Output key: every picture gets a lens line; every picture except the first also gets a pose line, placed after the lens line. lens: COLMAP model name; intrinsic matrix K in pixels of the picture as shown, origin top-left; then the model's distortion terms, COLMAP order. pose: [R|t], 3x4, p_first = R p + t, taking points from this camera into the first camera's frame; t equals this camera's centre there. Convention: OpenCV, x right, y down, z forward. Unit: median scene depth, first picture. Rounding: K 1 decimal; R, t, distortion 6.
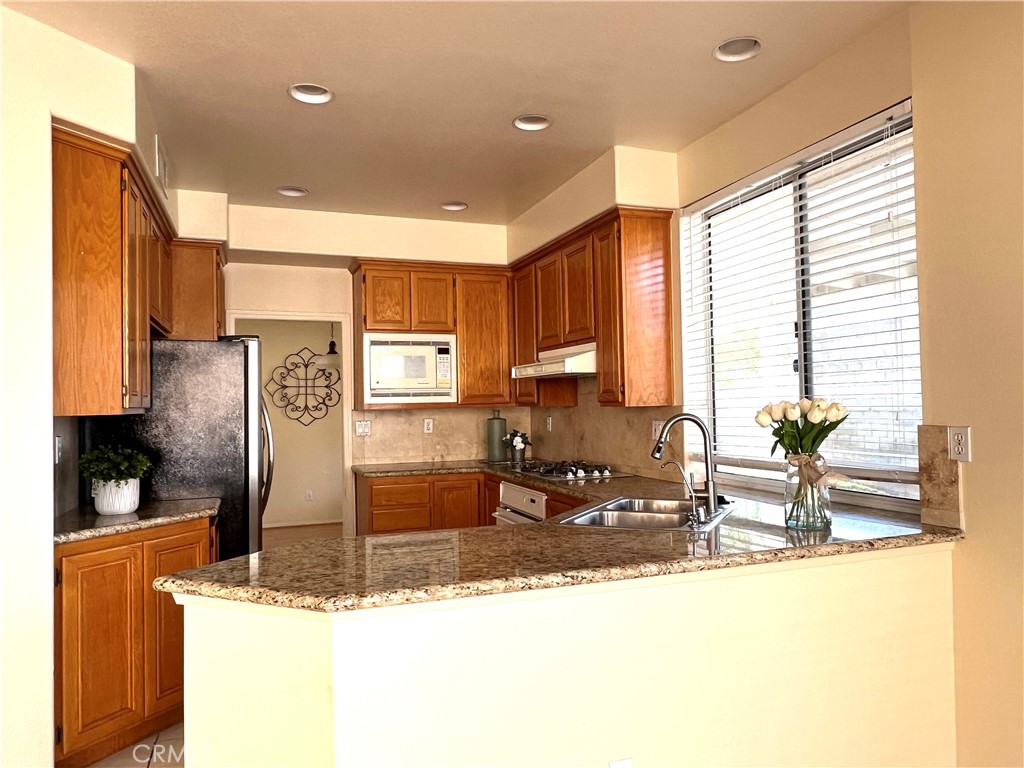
lens RADIAL K [[712.3, 0, 511.7], [0, 712.3, 384.6], [0, 0, 1]] dist [0.020305, 0.001400]
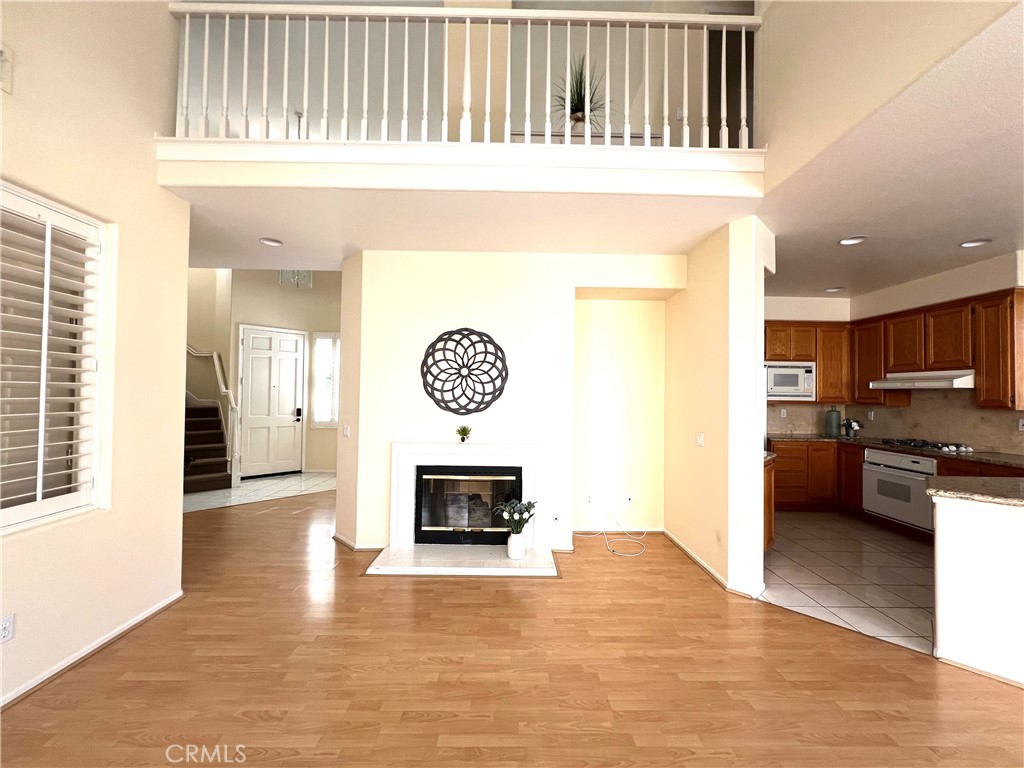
lens RADIAL K [[410.5, 0, 514.8], [0, 410.5, 388.6], [0, 0, 1]] dist [0.002819, -0.000288]
pose [[0.948056, 0.026412, -0.317006, -0.568758], [-0.022211, 0.999611, 0.016861, -0.007506], [0.317328, -0.008944, 0.948274, -0.235139]]
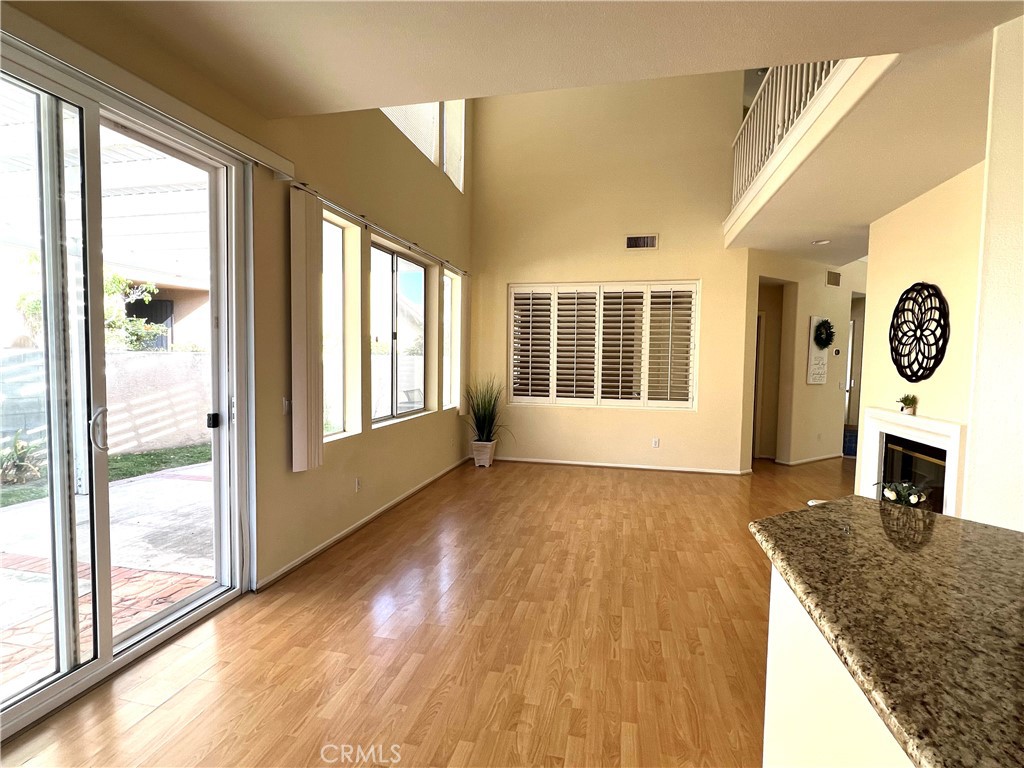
lens RADIAL K [[499.8, 0, 517.4], [0, 499.8, 388.9], [0, 0, 1]] dist [-0.003000, 0.000120]
pose [[-0.524418, 0.061795, -0.849216, 0.250559], [0.016645, 0.997916, 0.062336, 0.006939], [0.851298, 0.018555, -0.524354, 0.422814]]
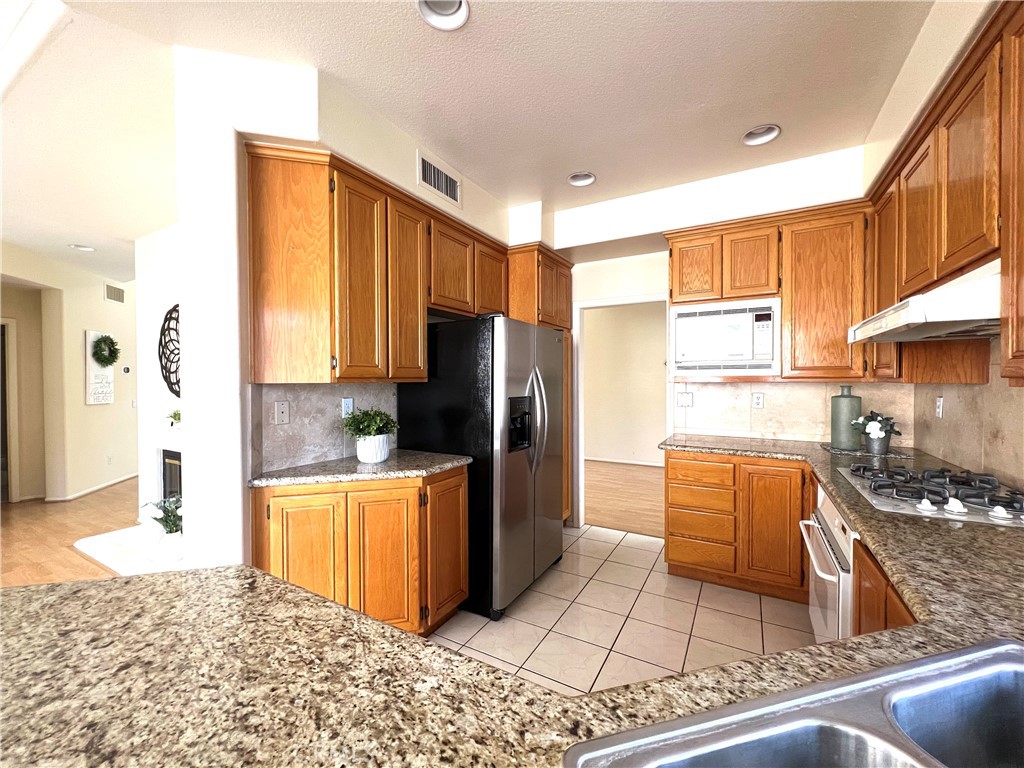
lens RADIAL K [[412.4, 0, 512.7], [0, 412.4, 385.9], [0, 0, 1]] dist [0.000776, 0.000134]
pose [[0.654196, 0.026206, -0.755871, 0.111157], [0.012318, 0.998898, 0.045293, 0.013083], [0.756225, -0.038941, 0.653152, 0.528514]]
